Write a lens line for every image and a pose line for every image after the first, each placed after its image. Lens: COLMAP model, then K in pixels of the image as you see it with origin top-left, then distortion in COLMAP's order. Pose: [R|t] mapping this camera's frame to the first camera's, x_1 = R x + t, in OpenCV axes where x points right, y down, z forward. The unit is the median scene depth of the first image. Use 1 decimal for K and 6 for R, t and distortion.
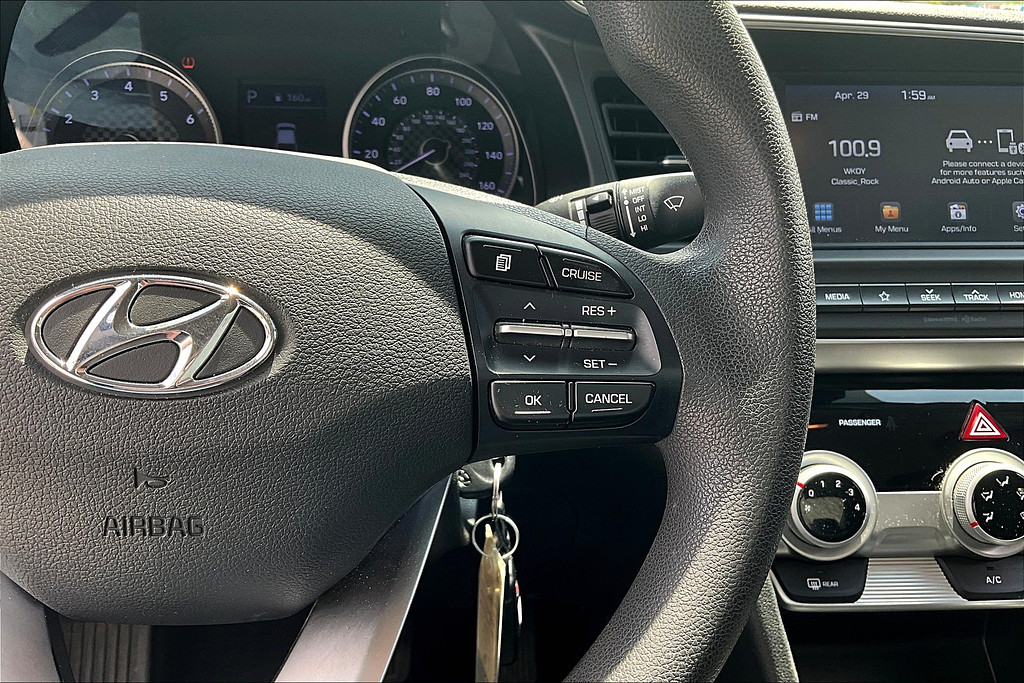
lens RADIAL K [[830.7, 0, 512.0], [0, 830.7, 341.5], [0, 0, 1]] dist [0.121245, -0.245391]
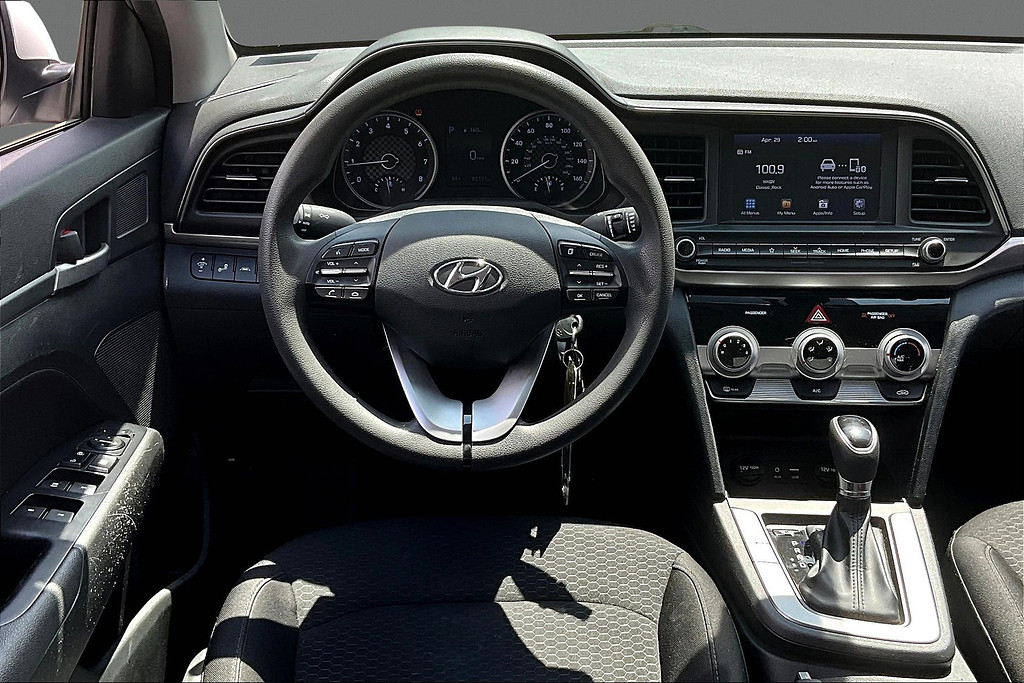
lens RADIAL K [[1082.7, 0, 540.0], [0, 1082.7, 367.5], [0, 0, 1]] dist [0.129482, -0.291374]
pose [[0.994997, 0.029548, -0.095432, 0.140839], [-0.016477, 0.990715, 0.134954, -0.111432], [0.098534, -0.132706, 0.986246, -1.552584]]
